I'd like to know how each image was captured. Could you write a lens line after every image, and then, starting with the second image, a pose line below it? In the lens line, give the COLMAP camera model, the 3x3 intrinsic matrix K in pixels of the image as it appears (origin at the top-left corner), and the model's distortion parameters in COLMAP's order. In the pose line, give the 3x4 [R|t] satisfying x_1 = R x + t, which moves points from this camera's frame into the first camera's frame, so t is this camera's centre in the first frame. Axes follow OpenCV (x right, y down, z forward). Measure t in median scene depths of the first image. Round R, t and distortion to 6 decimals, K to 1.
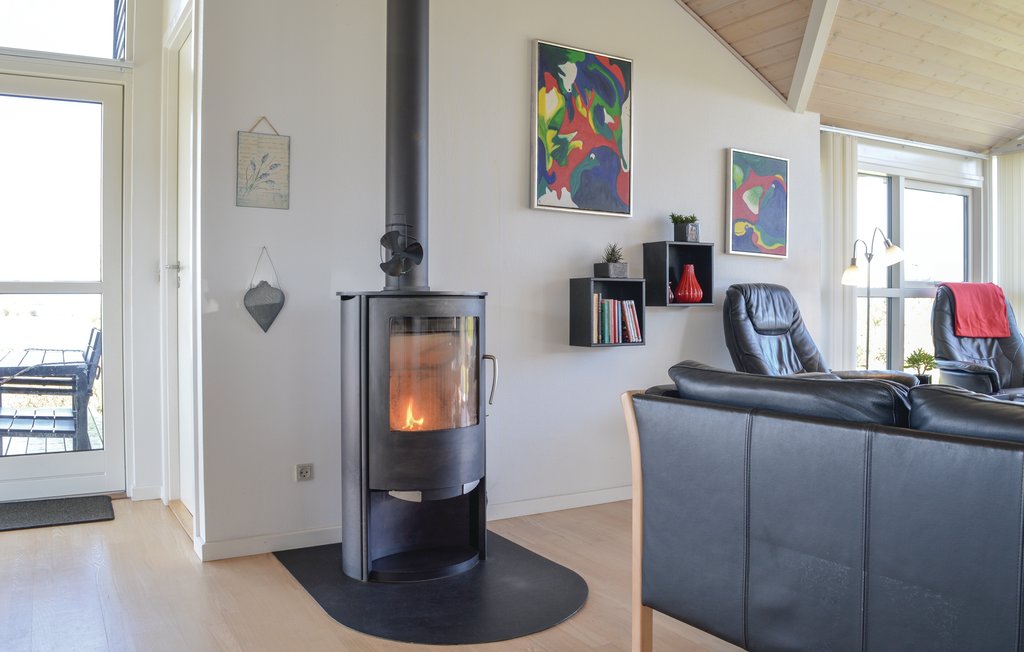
lens RADIAL K [[810.8, 0, 513.1], [0, 810.8, 323.9], [0, 0, 1]] dist [-0.084686, 0.004715]
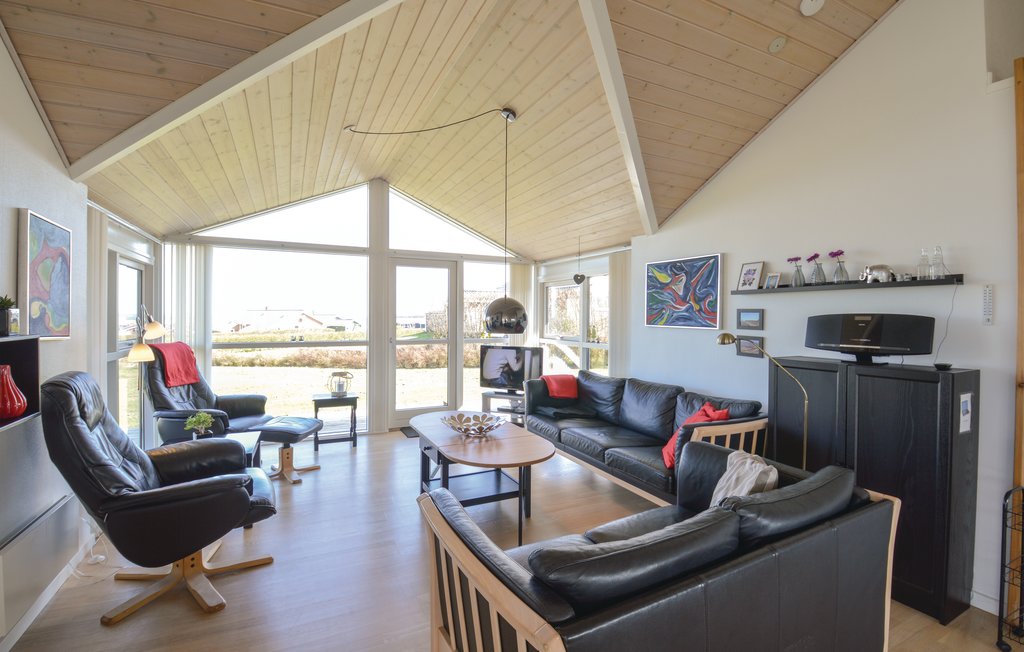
lens RADIAL K [[462.3, 0, 508.2], [0, 462.3, 321.5], [0, 0, 1]] dist [-0.014950, -0.000653]
pose [[0.075576, -0.008561, 0.997103, -0.158882], [0.018102, 0.999810, 0.007212, -0.111062], [-0.996976, 0.017504, 0.075716, 0.534858]]
